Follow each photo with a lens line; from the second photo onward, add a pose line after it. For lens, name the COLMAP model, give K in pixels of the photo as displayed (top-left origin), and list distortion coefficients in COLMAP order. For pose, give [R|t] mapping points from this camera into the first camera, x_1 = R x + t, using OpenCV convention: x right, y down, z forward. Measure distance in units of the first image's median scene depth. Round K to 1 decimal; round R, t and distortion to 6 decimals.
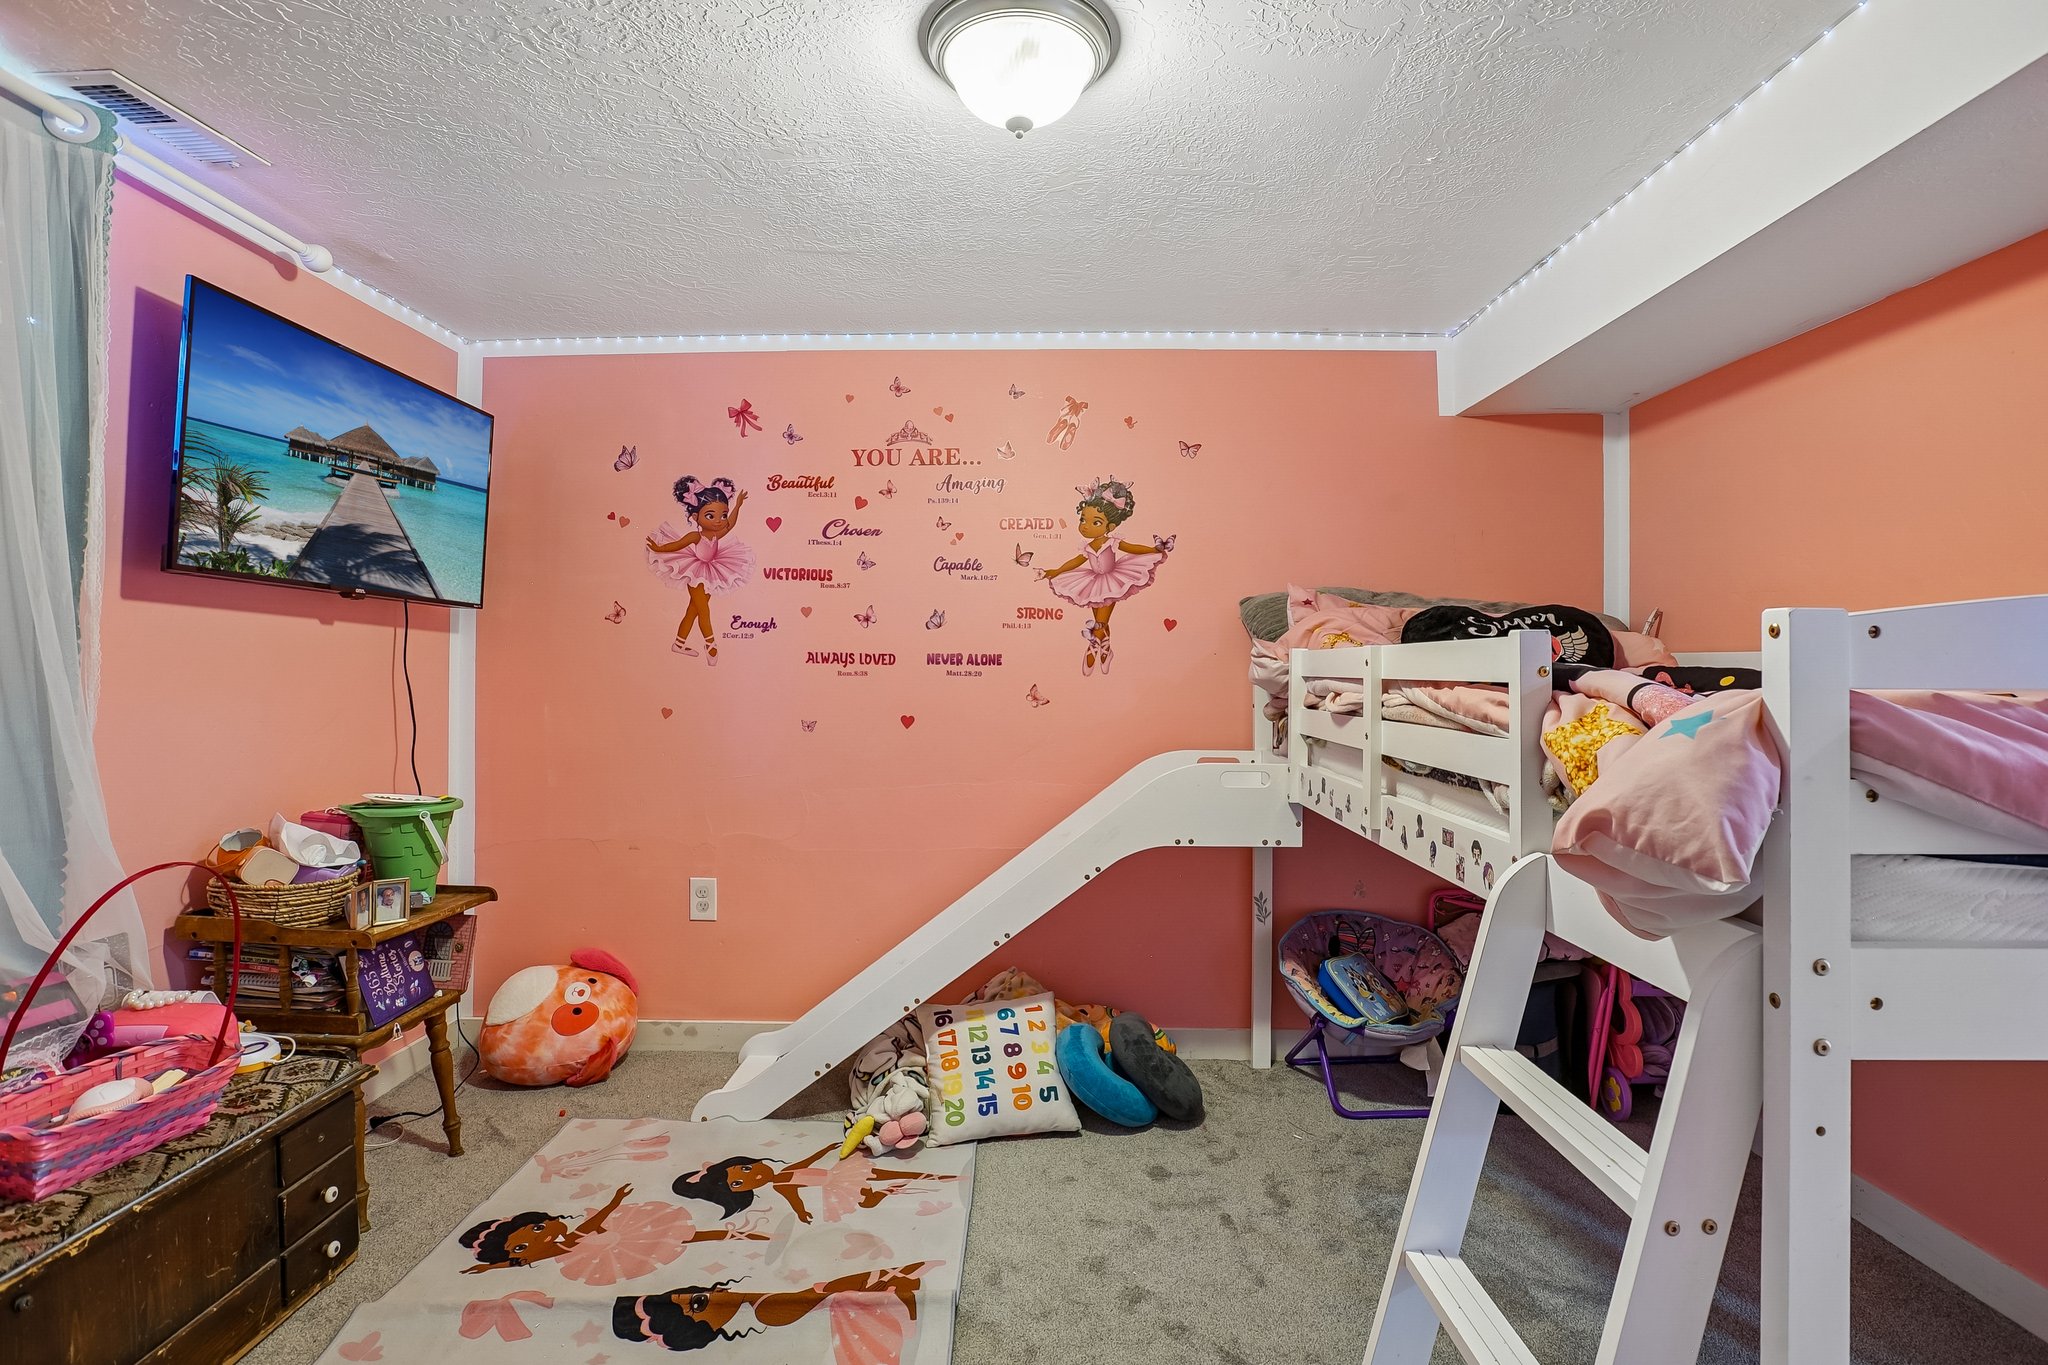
lens RADIAL K [[956.5, 0, 1005.9], [0, 956.5, 678.8], [0, 0, 1]] dist [-0.052327, 0.015410]
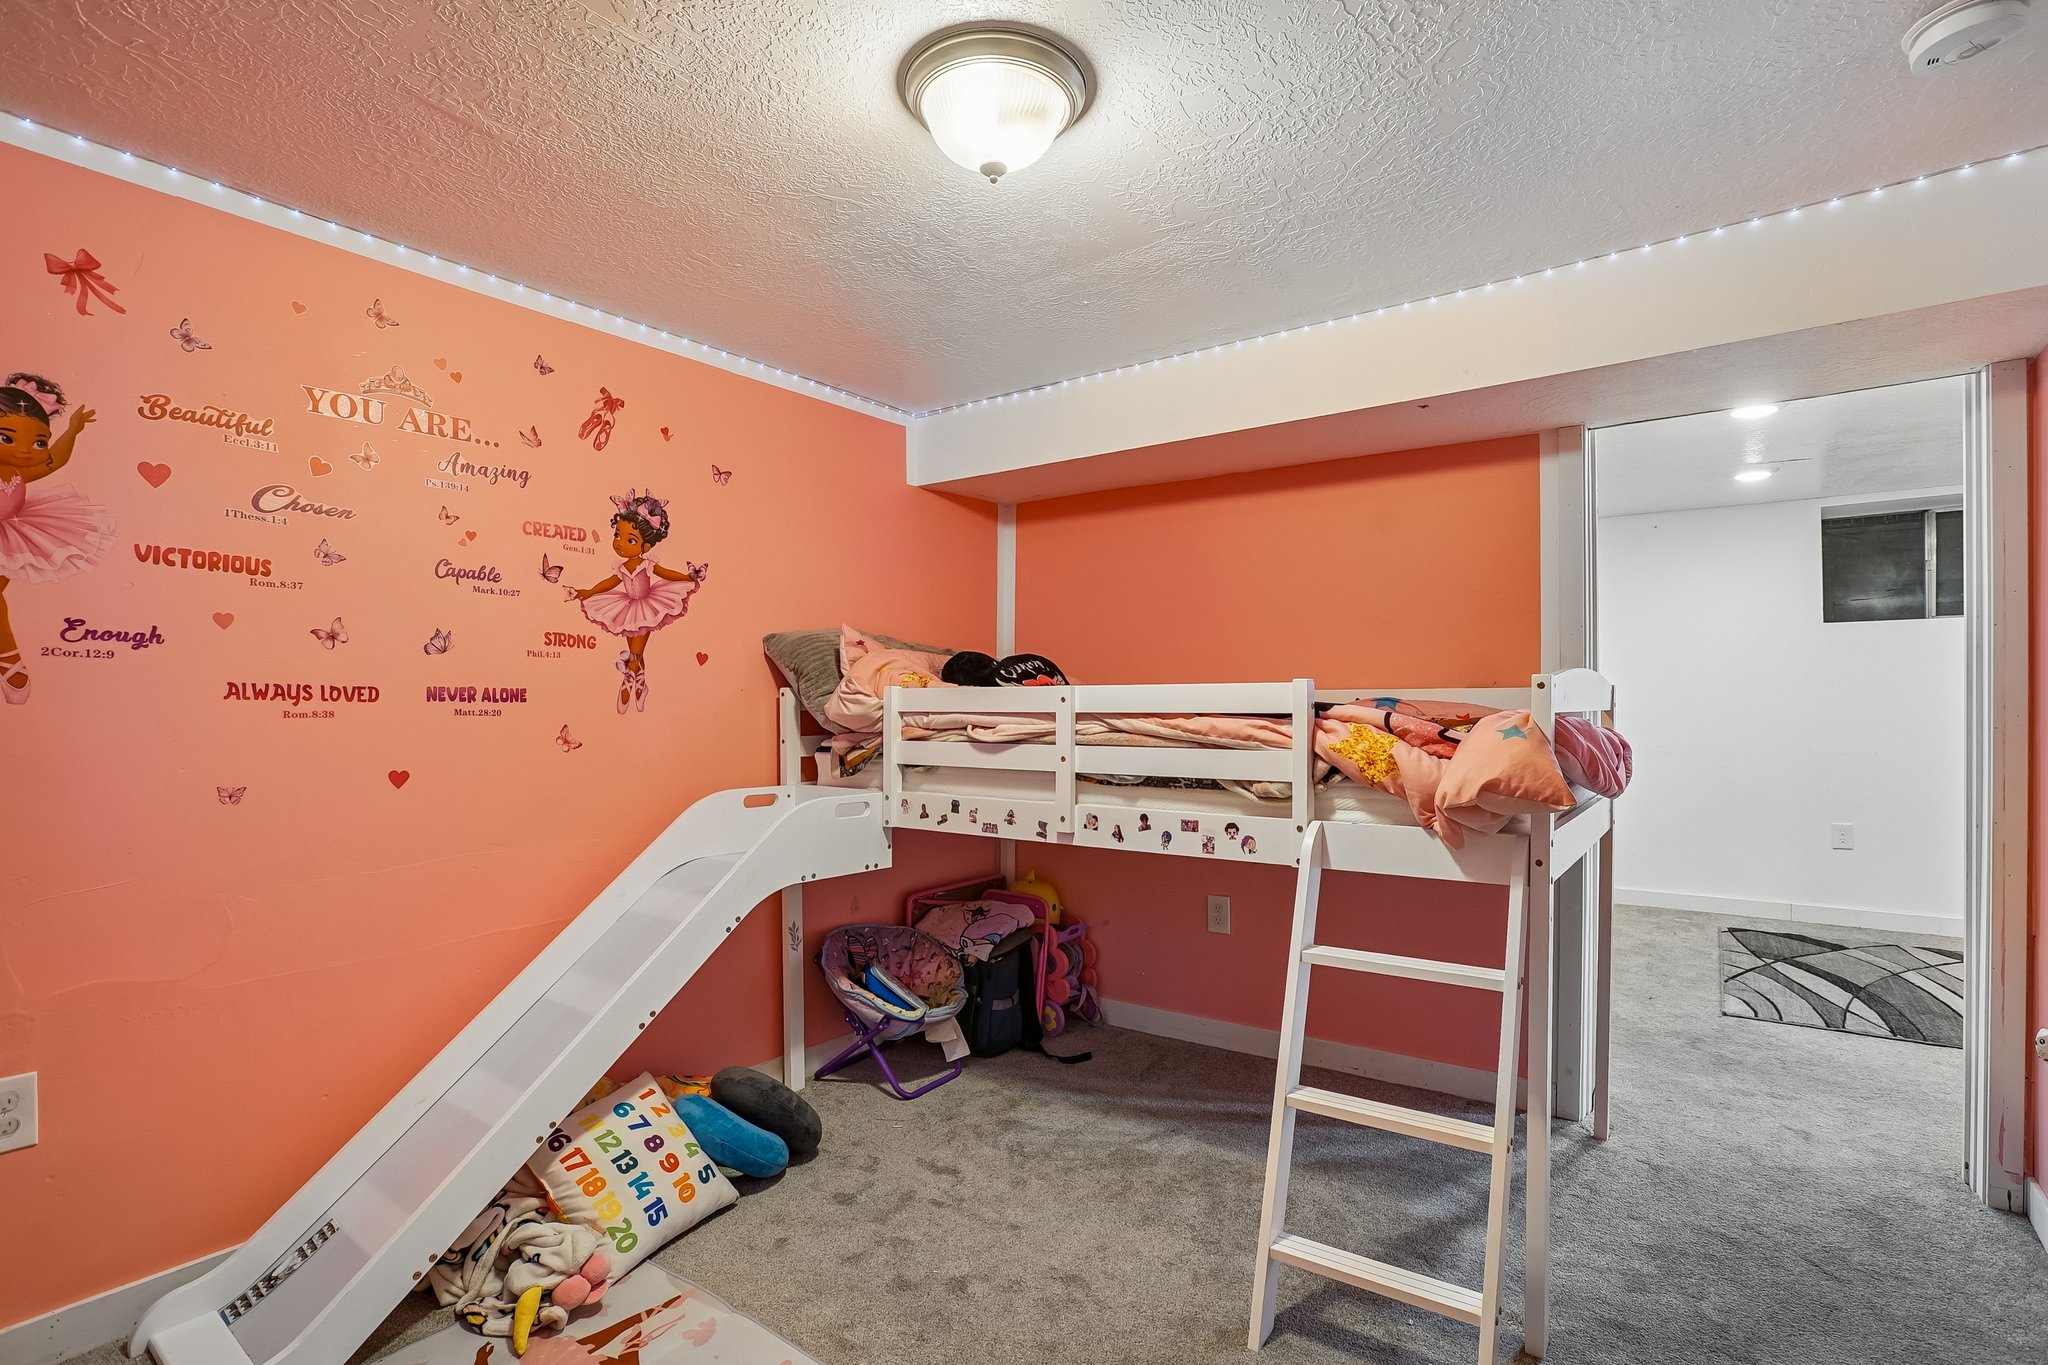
lens RADIAL K [[956.5, 0, 1047.7], [0, 956.5, 747.3], [0, 0, 1]] dist [-0.052327, 0.015410]
pose [[0.578155, -0.038609, 0.815013, -0.405334], [0.011154, 0.999160, 0.039420, -0.002543], [-0.815851, -0.013700, 0.578100, 0.179875]]
